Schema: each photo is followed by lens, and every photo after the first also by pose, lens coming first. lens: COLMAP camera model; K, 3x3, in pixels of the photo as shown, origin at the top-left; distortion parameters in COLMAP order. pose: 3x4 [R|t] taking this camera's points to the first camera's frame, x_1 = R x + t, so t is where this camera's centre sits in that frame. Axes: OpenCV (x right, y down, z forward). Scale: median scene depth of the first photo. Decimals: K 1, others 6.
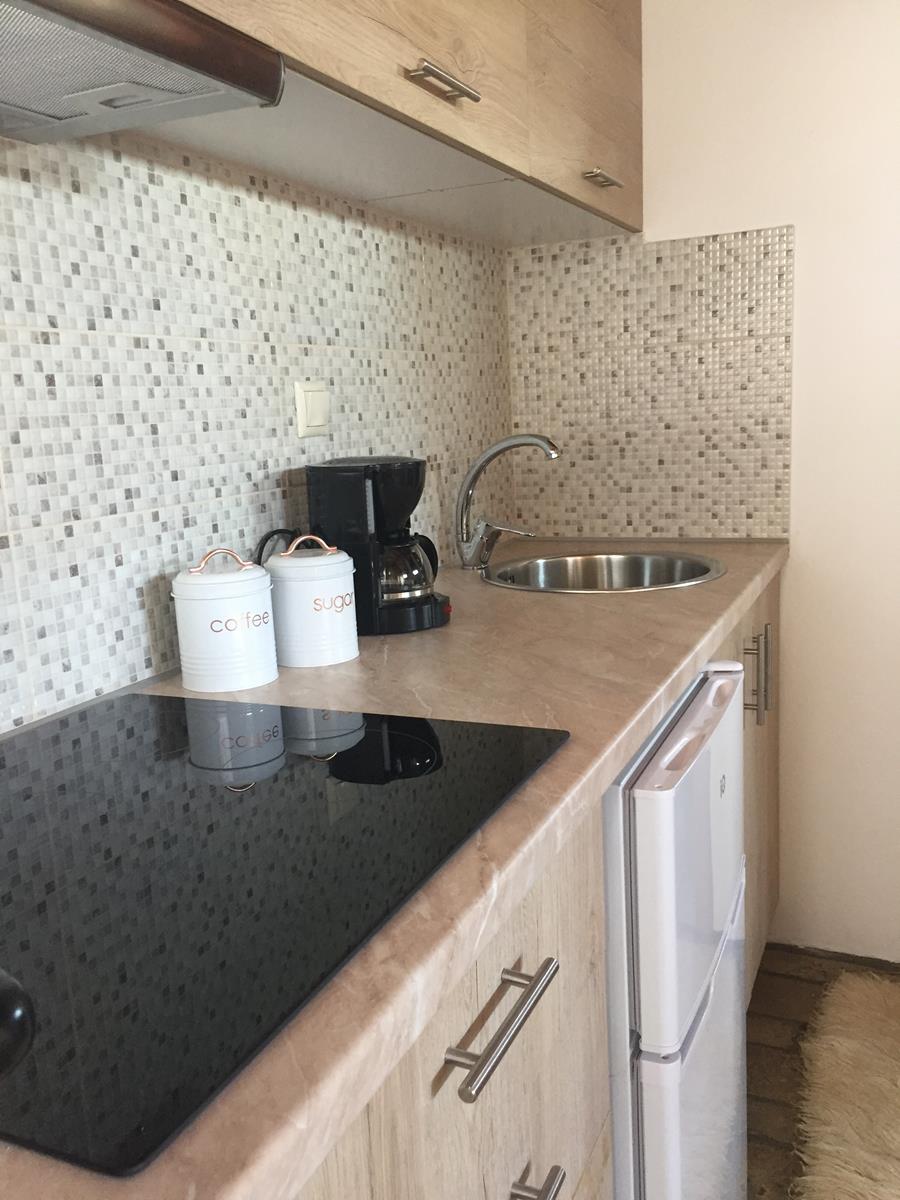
lens RADIAL K [[1032.5, 0, 450.0], [0, 1032.5, 600.0], [0, 0, 1]] dist [0.081722, -0.097649]
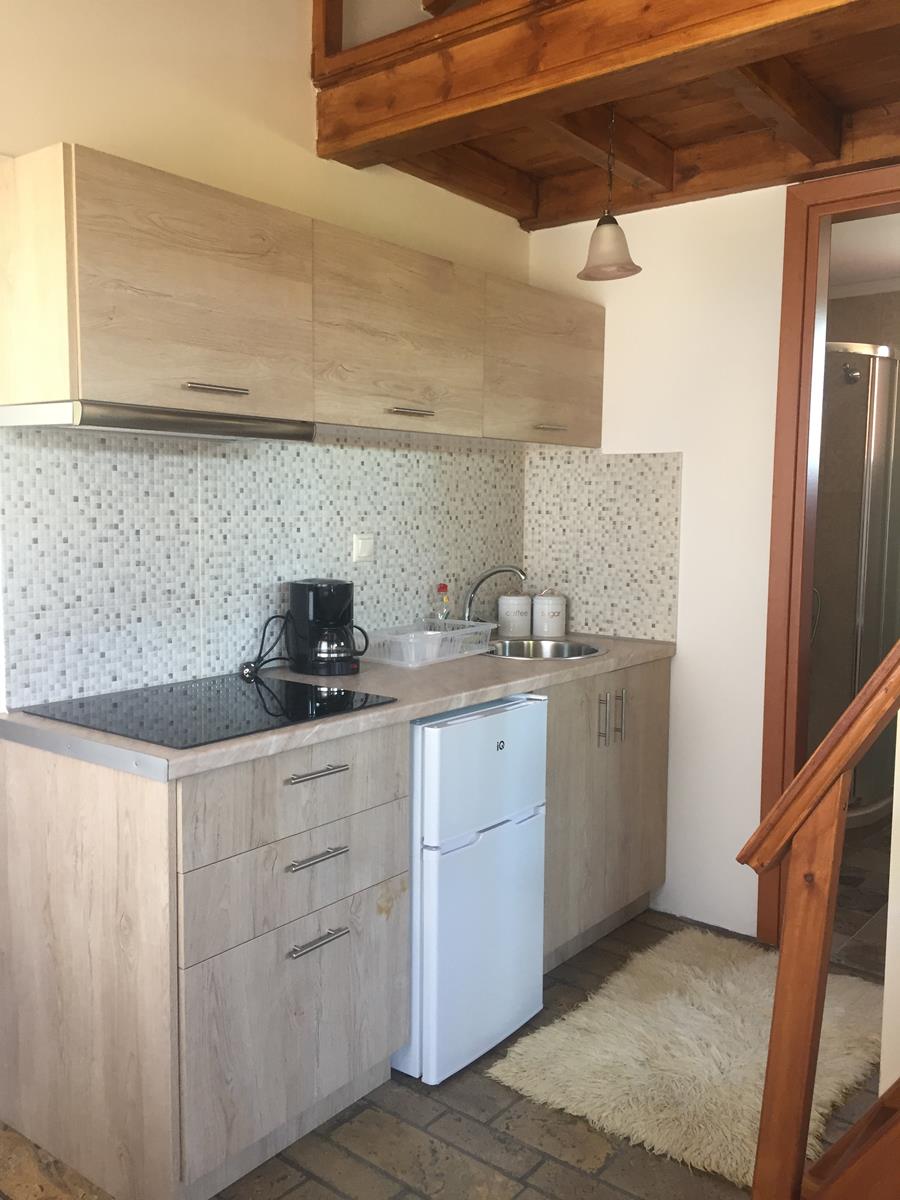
lens RADIAL K [[1032.5, 0, 450.0], [0, 1032.5, 600.0], [0, 0, 1]] dist [0.081722, -0.097649]
pose [[0.970094, 0.080995, -0.228817, 0.432538], [-0.100850, 0.991961, -0.076438, 0.039890], [0.220786, 0.097229, 0.970464, -0.756336]]
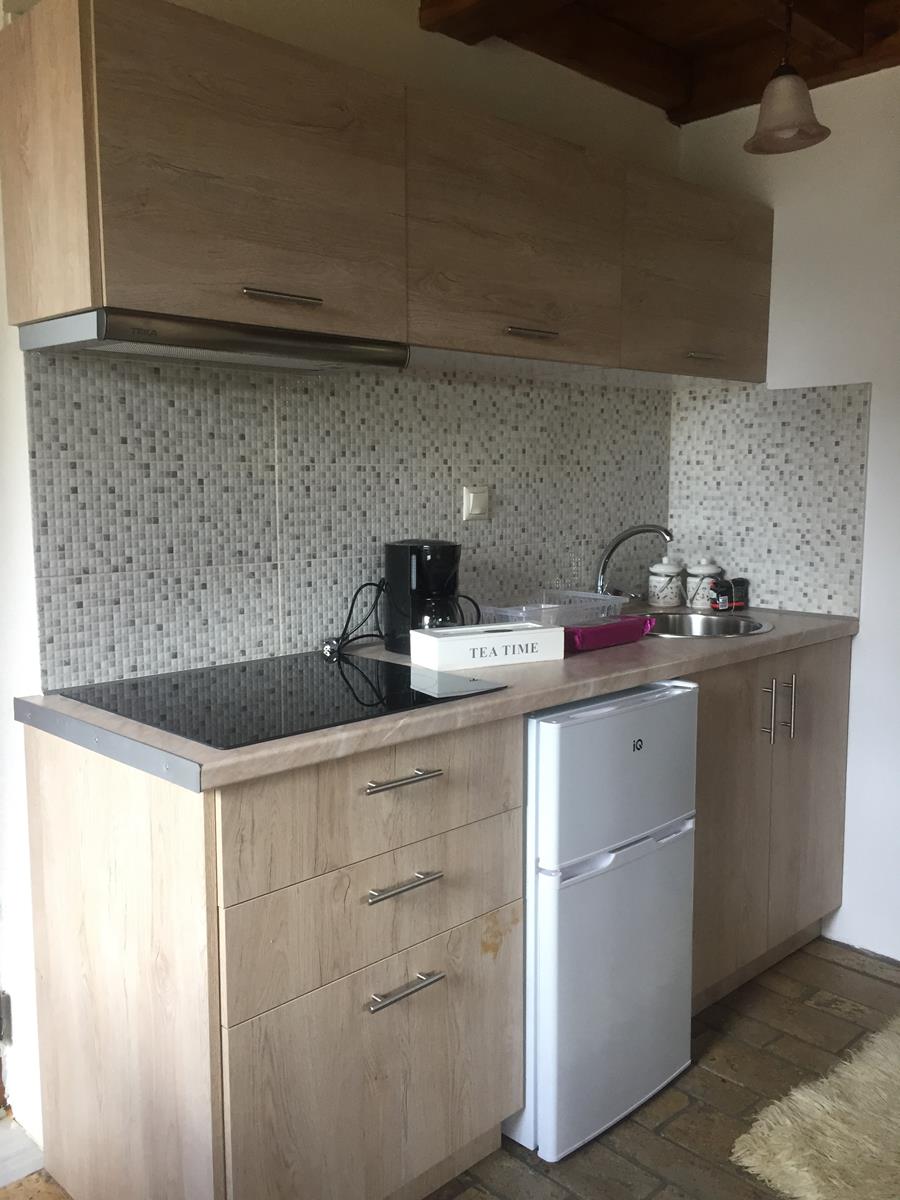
lens RADIAL K [[1032.5, 0, 450.0], [0, 1032.5, 600.0], [0, 0, 1]] dist [0.081722, -0.097649]
pose [[0.930460, 0.091472, -0.354792, 0.386589], [-0.111418, 0.993116, -0.036156, 0.028515], [0.349042, 0.073172, 0.934246, -0.484715]]
